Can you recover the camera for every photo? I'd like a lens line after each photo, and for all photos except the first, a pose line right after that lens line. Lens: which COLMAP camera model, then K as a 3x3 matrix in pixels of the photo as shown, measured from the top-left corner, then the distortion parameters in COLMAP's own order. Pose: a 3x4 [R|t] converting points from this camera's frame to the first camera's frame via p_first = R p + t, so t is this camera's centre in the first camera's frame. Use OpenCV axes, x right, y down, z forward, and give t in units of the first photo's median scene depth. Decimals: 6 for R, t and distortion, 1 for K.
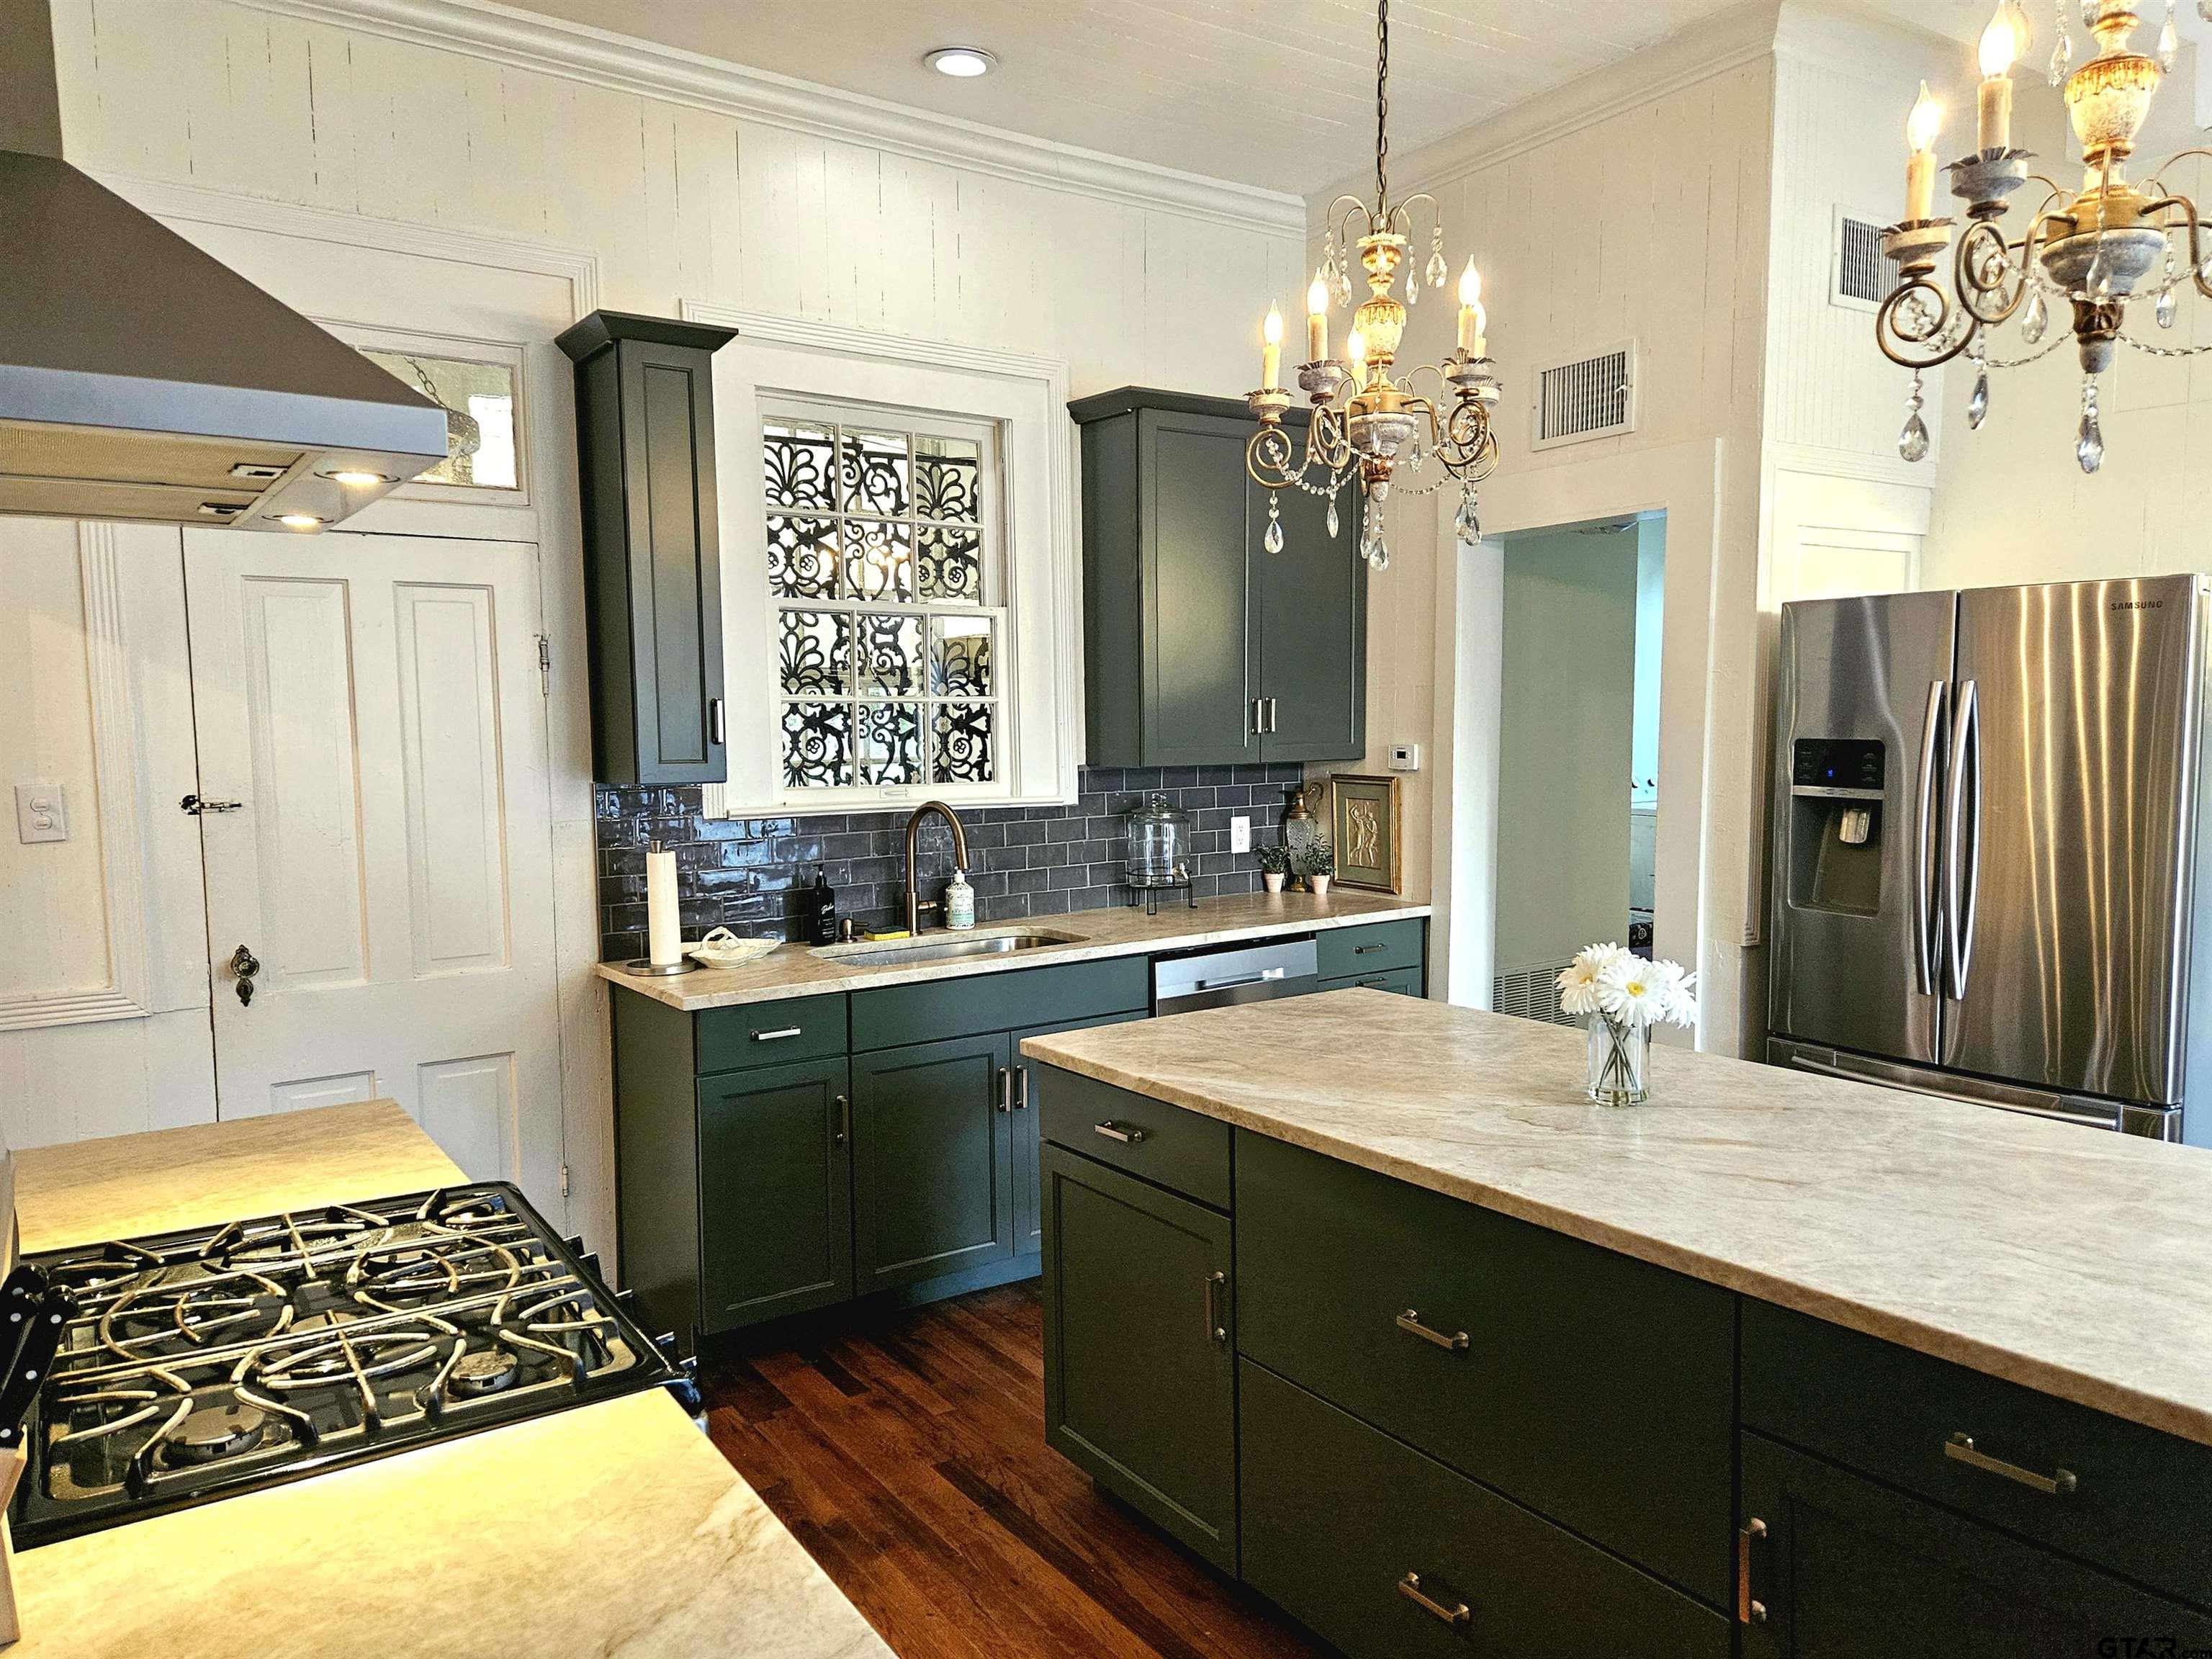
lens RADIAL K [[1522.5, 0, 1111.2], [0, 1522.5, 837.7], [0, 0, 1]] dist [0.054097, -0.009247]
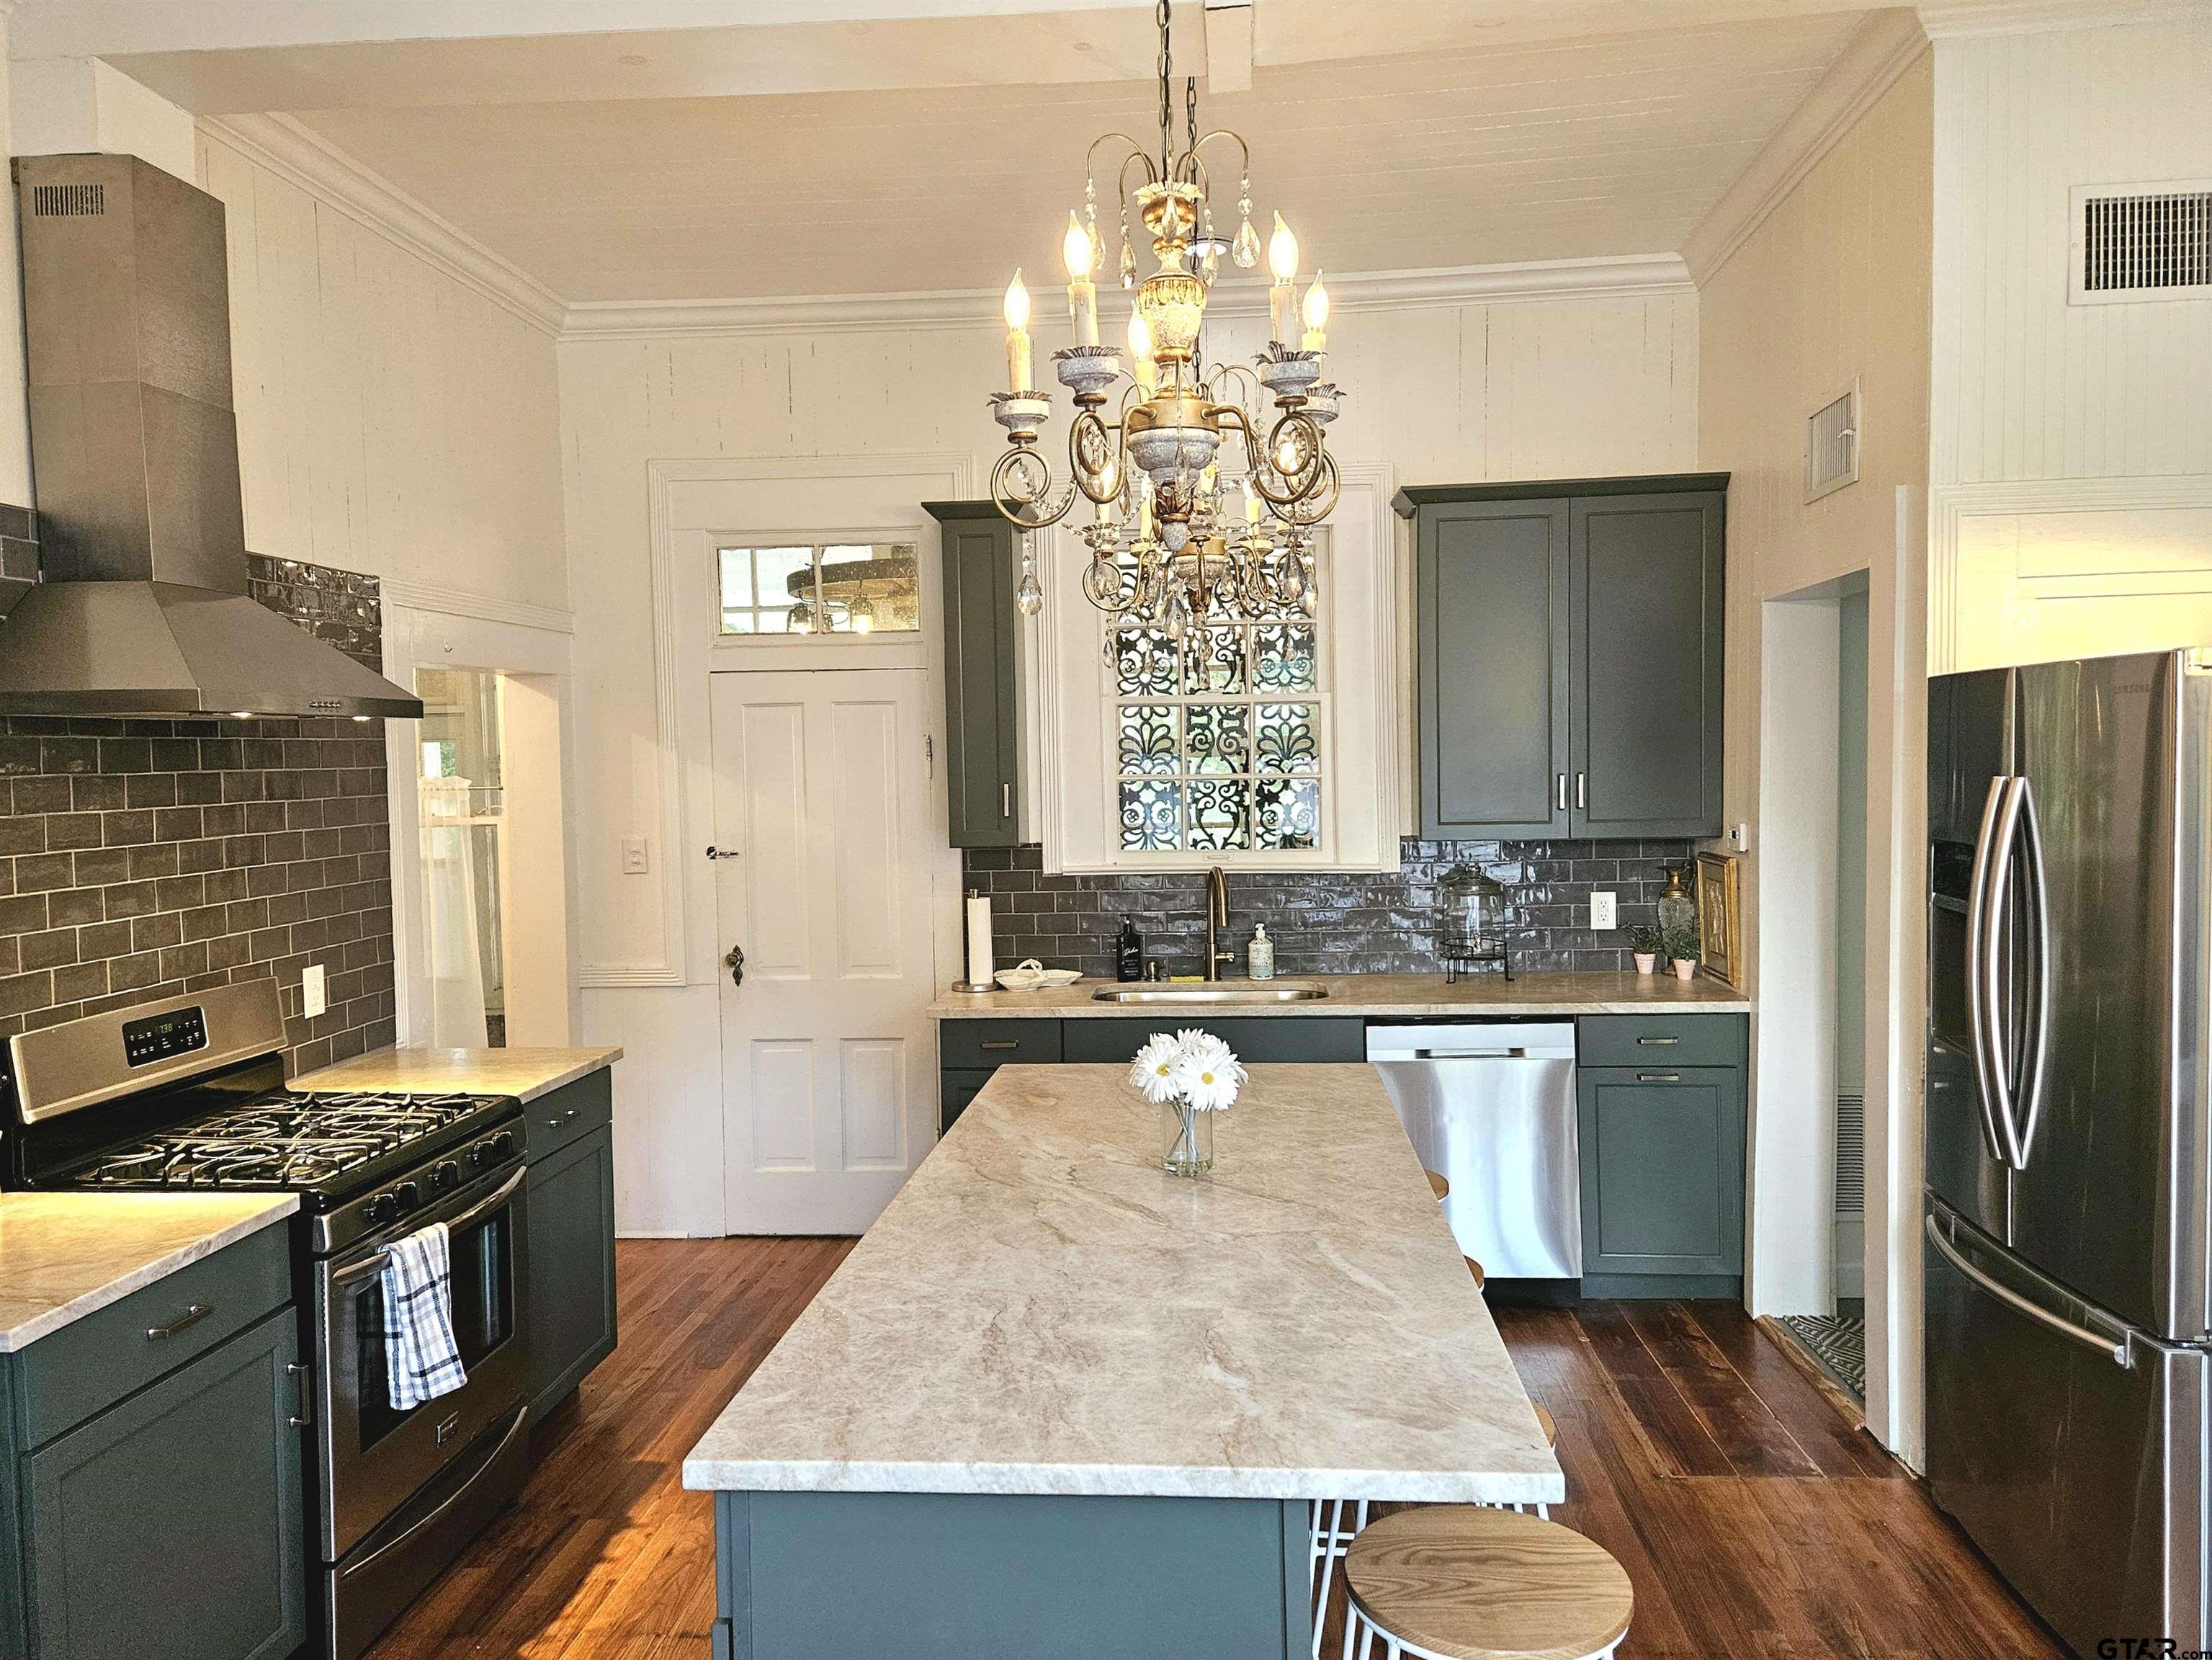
lens RADIAL K [[1522.7, 0, 1115.9], [0, 1522.7, 826.3], [0, 0, 1]] dist [0.054097, -0.009247]
pose [[0.768075, 0.022881, -0.639951, 0.552032], [-0.041782, 0.999023, -0.014427, -0.033590], [0.638996, 0.037819, 0.768280, 0.057950]]
